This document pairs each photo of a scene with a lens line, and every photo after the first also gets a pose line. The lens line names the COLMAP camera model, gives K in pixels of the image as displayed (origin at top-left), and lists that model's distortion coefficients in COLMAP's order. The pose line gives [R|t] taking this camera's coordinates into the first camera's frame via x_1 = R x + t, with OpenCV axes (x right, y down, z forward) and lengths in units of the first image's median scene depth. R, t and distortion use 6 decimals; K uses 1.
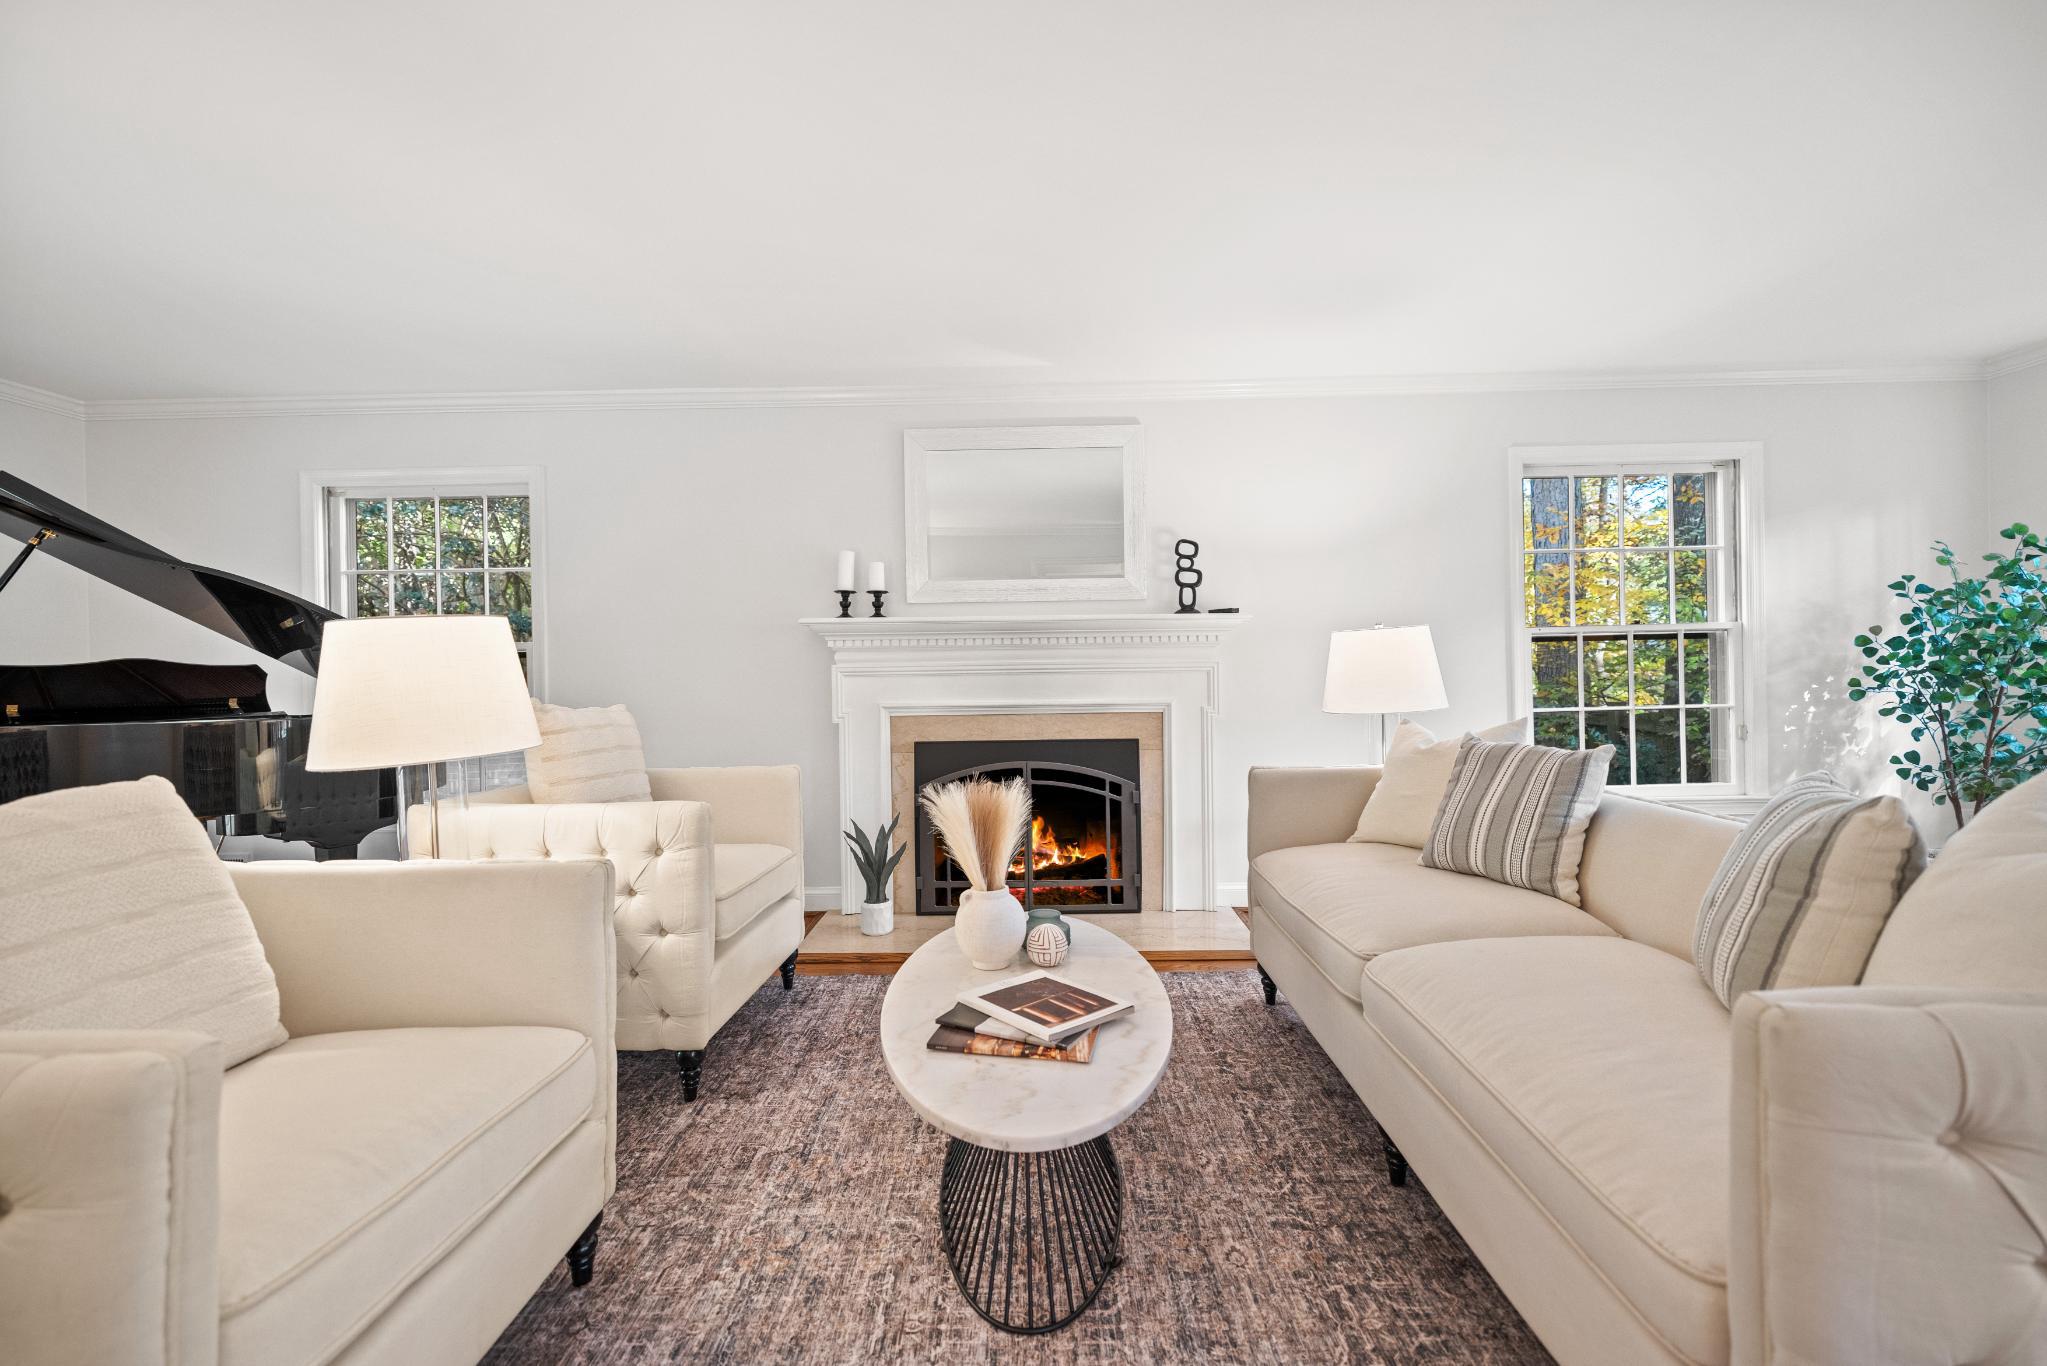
lens RADIAL K [[865.3, 0, 1028.7], [0, 865.3, 668.4], [0, 0, 1]] dist [0.002387, 0.000105]
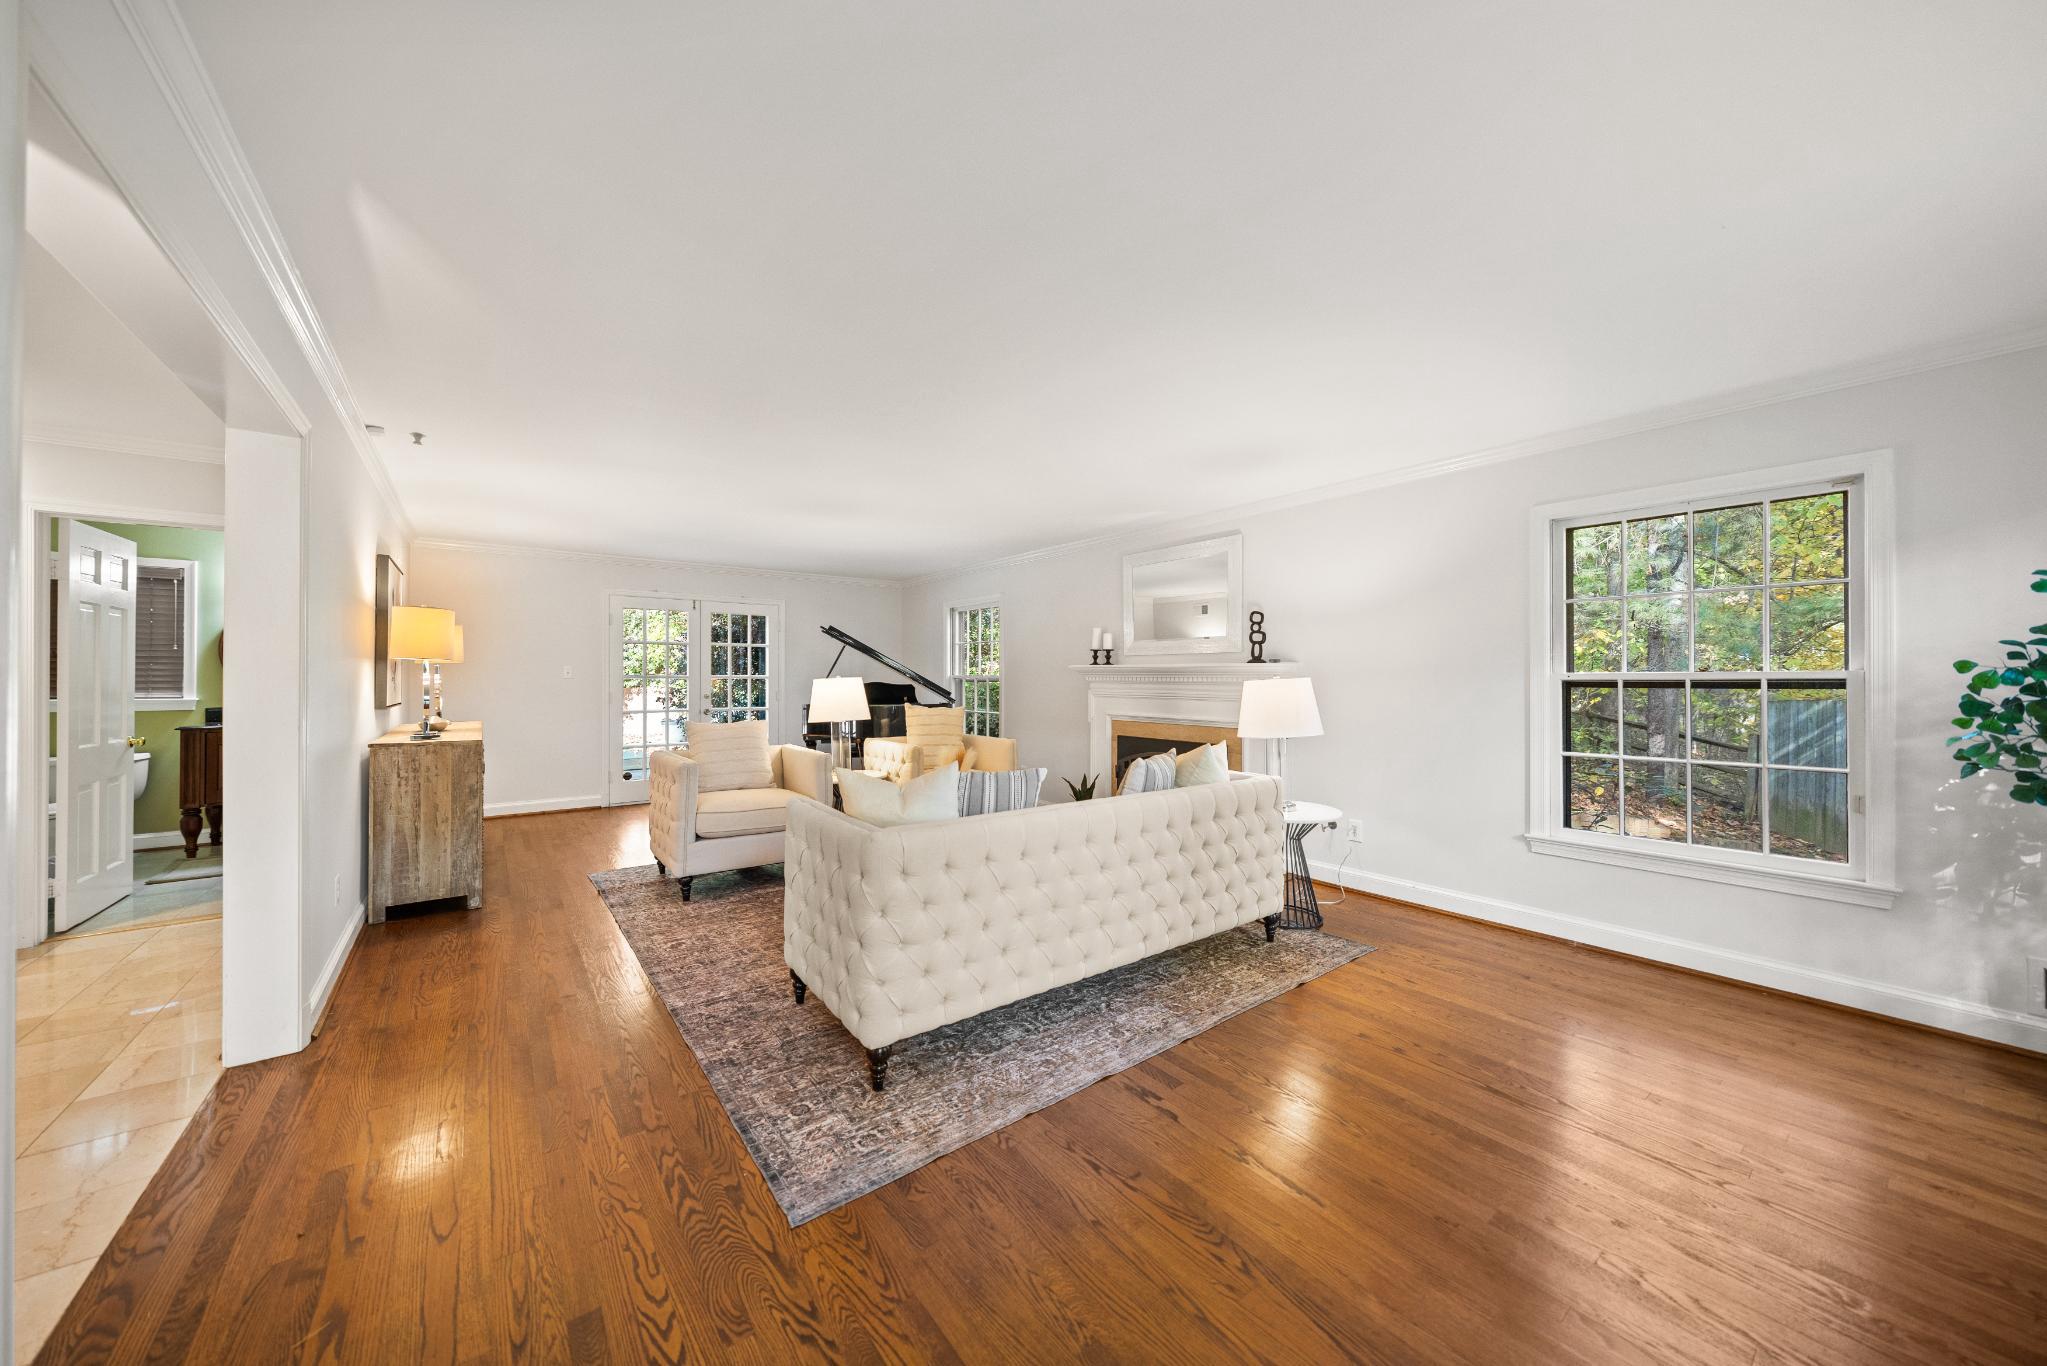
lens RADIAL K [[709.6, 0, 1024.2], [0, 709.6, 680.1], [0, 0, 1]] dist [-0.002814, -0.000115]
pose [[0.620043, 0.019033, -0.784337, 0.875142], [-0.012502, 0.999818, 0.014378, -0.045718], [0.784468, 0.000890, 0.620169, -0.042911]]
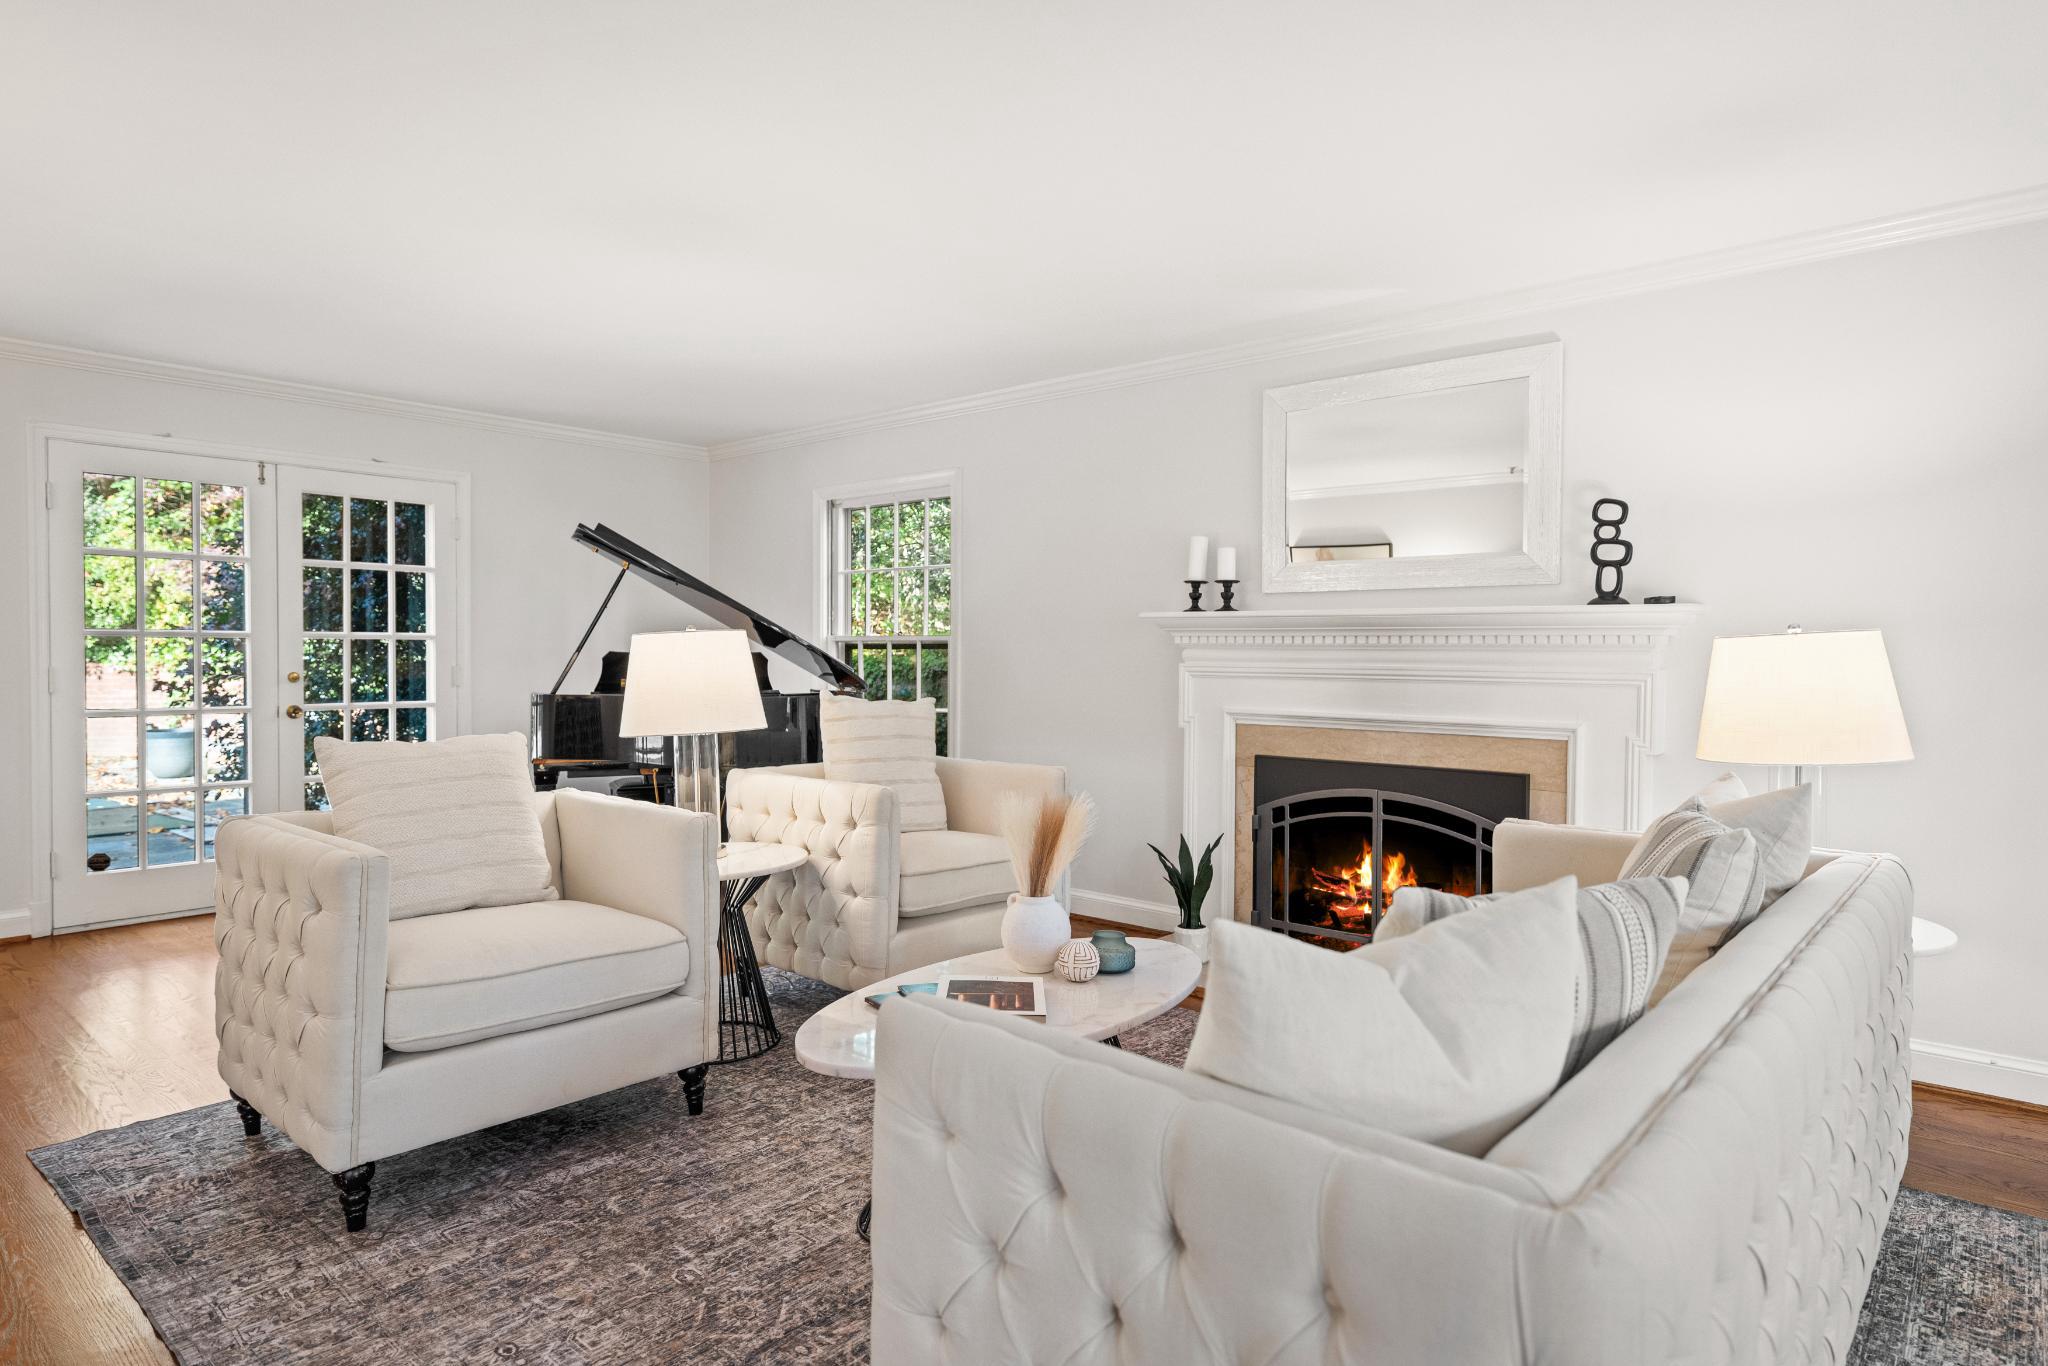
lens RADIAL K [[1145.8, 0, 1022.3], [0, 1145.8, 678.8], [0, 0, 1]] dist [0.003278, -0.000057]
pose [[0.763126, 0.034906, -0.645307, 0.424400], [-0.017707, 0.999295, 0.033114, -0.024767], [0.646007, -0.013843, 0.763206, -0.023394]]
